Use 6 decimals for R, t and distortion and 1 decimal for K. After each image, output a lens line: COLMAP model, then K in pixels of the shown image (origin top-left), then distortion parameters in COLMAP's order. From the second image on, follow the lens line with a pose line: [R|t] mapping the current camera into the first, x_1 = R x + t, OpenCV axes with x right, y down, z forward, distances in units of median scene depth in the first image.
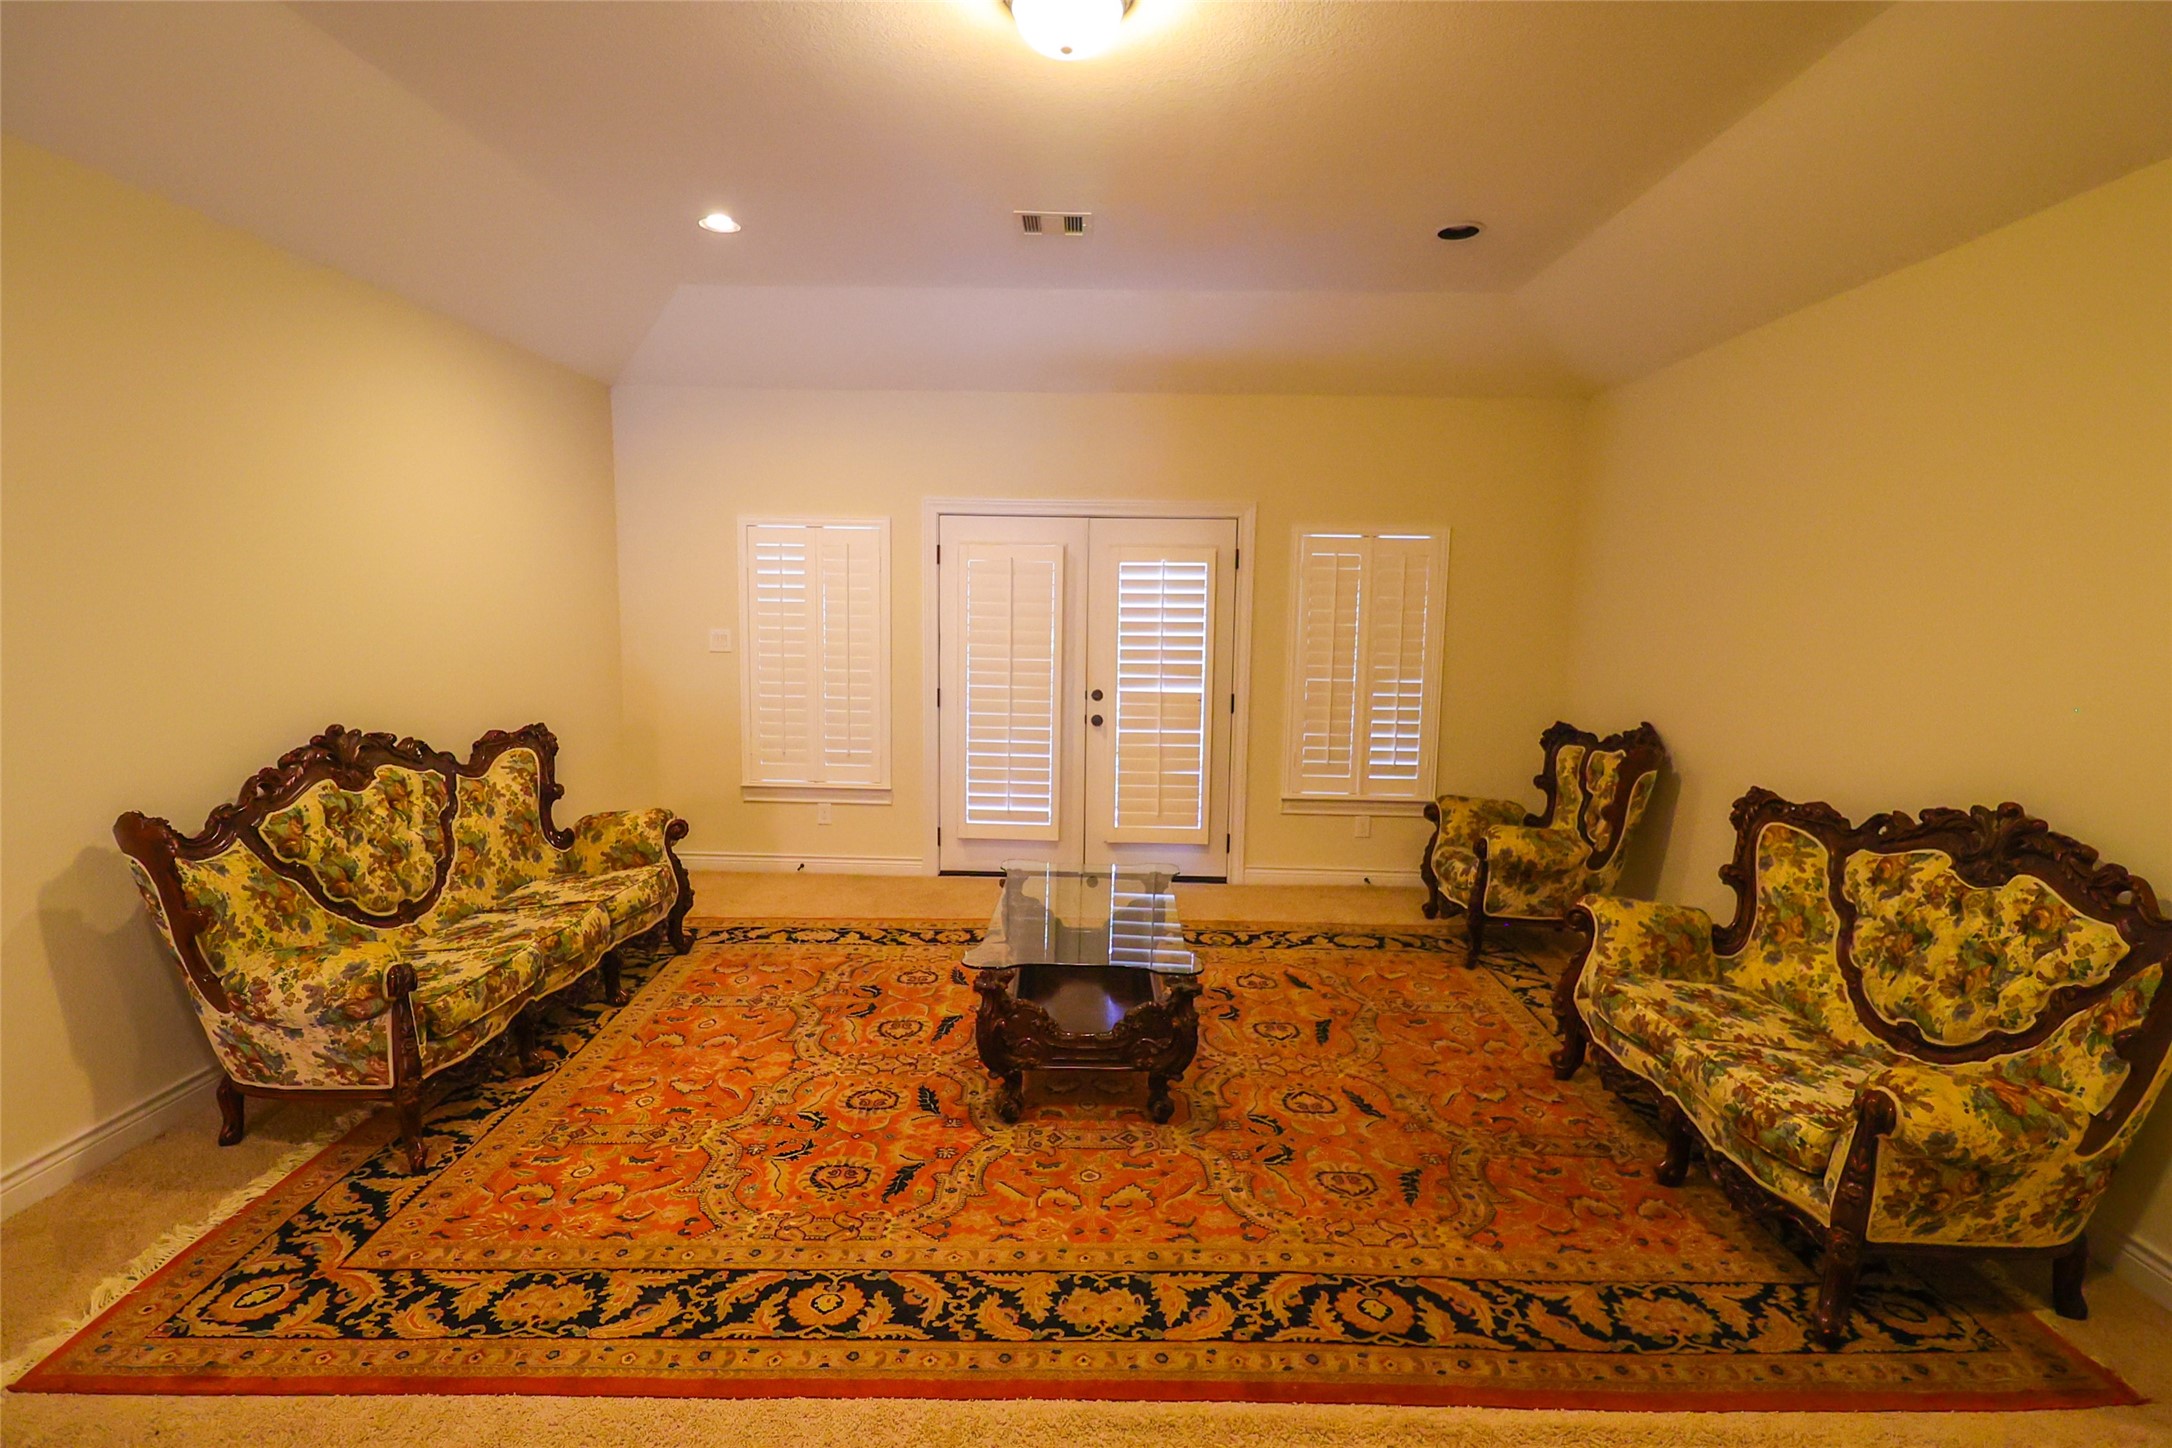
lens RADIAL K [[1018.8, 0, 1090.5], [0, 1018.8, 721.7], [0, 0, 1]] dist [-0.009285, -0.002329]
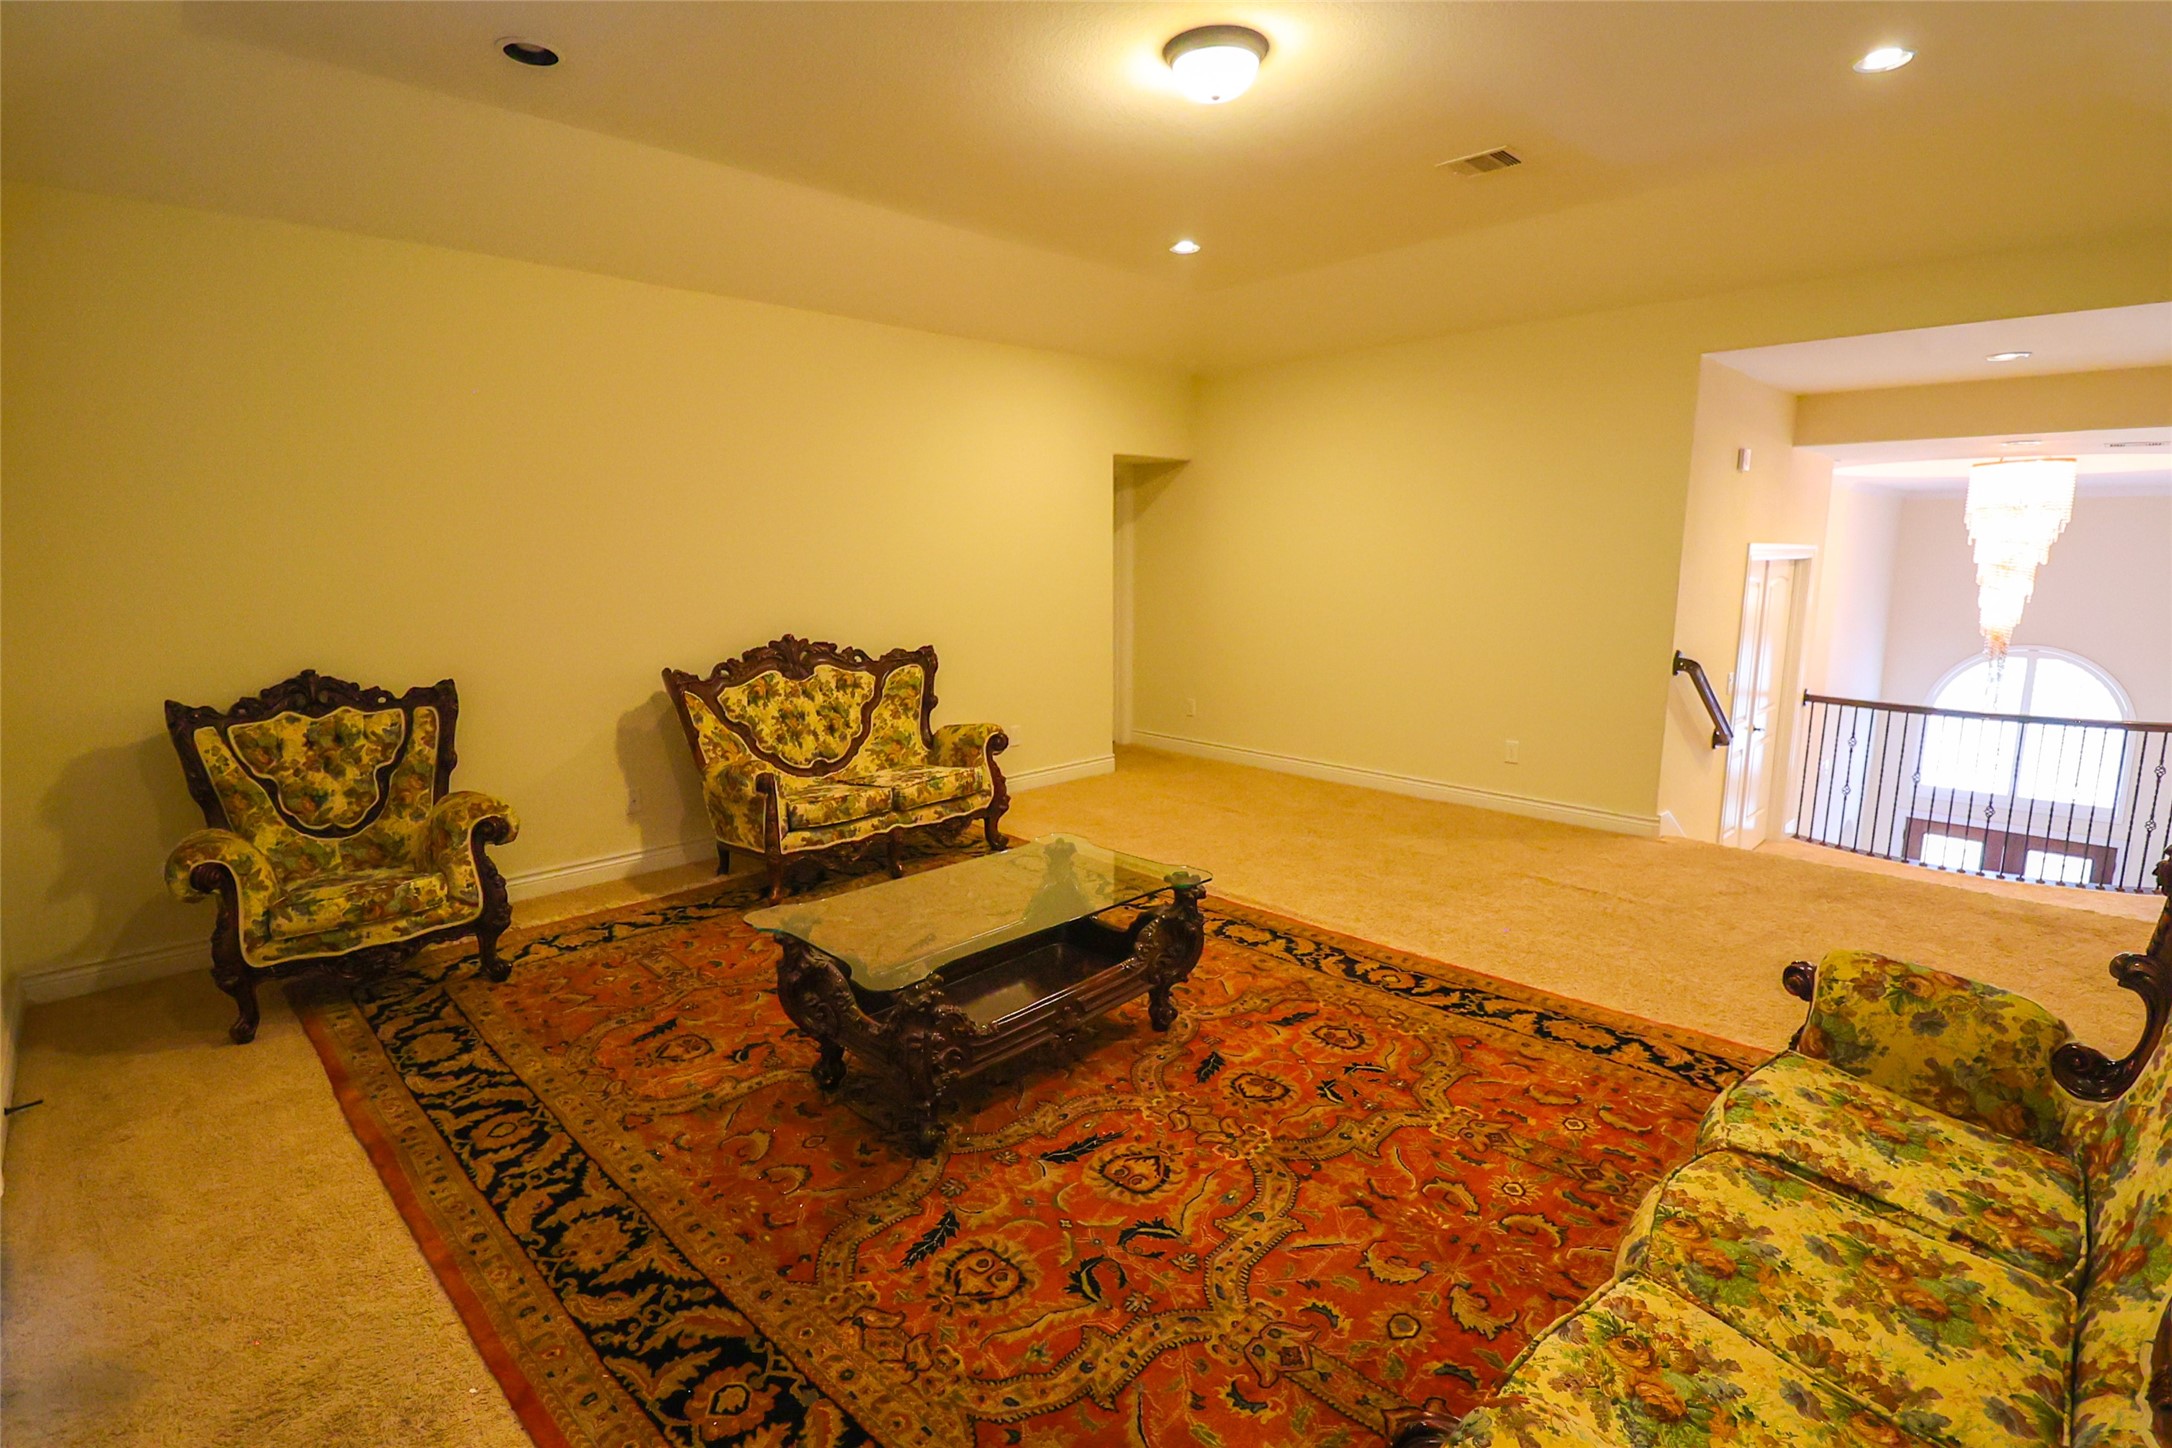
lens RADIAL K [[1018.8, 0, 1093.6], [0, 1018.8, 722.7], [0, 0, 1]] dist [-0.009285, -0.002329]
pose [[-0.717059, -0.130939, 0.684603, -0.762979], [0.075257, 0.961910, 0.262802, -0.203940], [-0.692938, 0.239966, -0.679892, 1.833414]]
